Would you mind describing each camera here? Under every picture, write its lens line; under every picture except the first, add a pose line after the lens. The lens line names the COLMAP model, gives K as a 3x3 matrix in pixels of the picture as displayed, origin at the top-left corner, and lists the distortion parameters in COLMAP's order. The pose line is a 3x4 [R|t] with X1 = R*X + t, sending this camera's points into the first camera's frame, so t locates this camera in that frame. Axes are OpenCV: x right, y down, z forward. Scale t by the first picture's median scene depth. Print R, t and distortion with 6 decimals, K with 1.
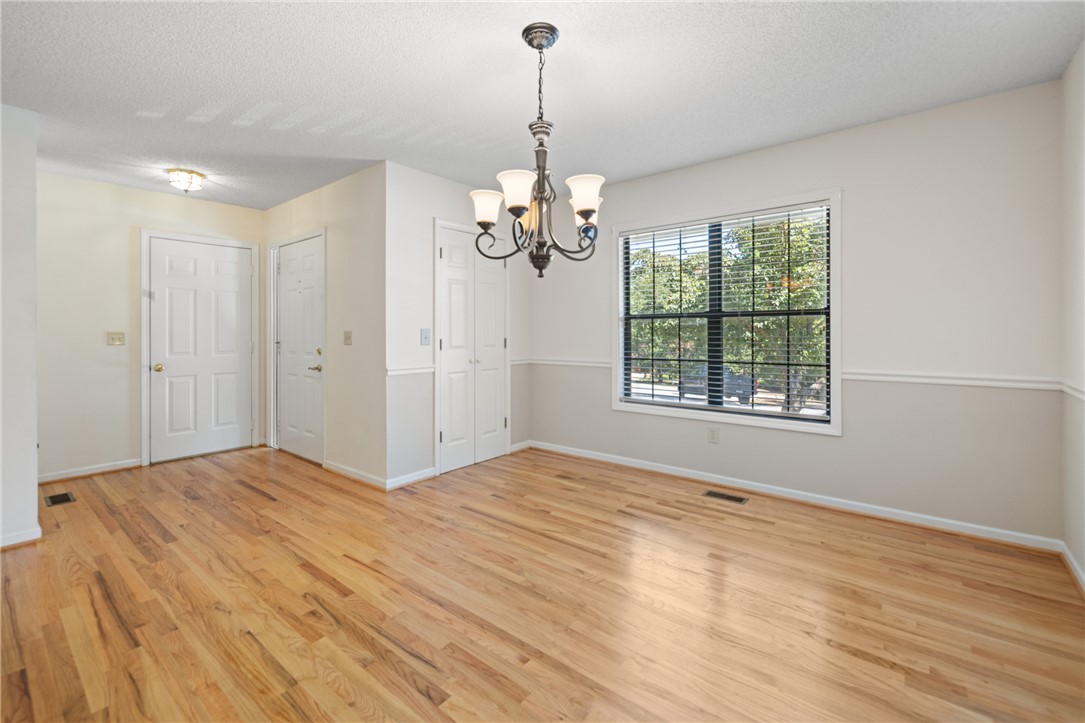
lens RADIAL K [[471.9, 0, 541.1], [0, 471.9, 327.5], [0, 0, 1]] dist [0.001008, 0.000568]
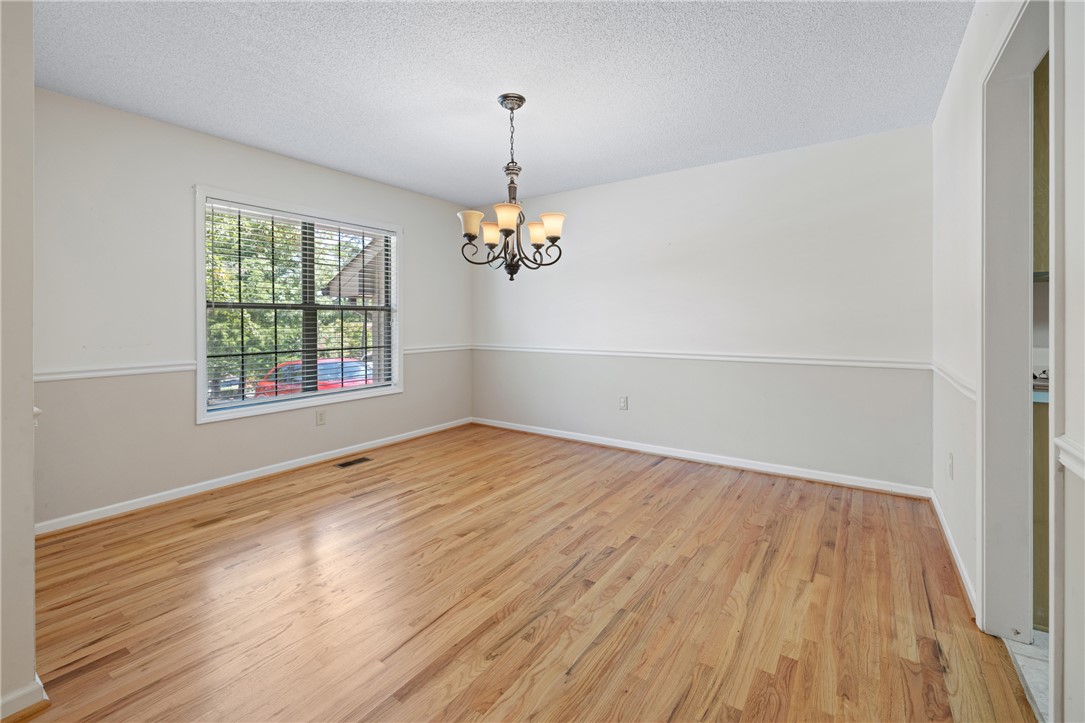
lens RADIAL K [[471.9, 0, 541.1], [0, 471.9, 327.5], [0, 0, 1]] dist [0.001008, 0.000568]
pose [[-0.085203, -0.010015, 0.996313, -1.340022], [-0.002816, 0.999948, 0.009811, 0.013441], [-0.996360, -0.001970, -0.085226, 1.032222]]
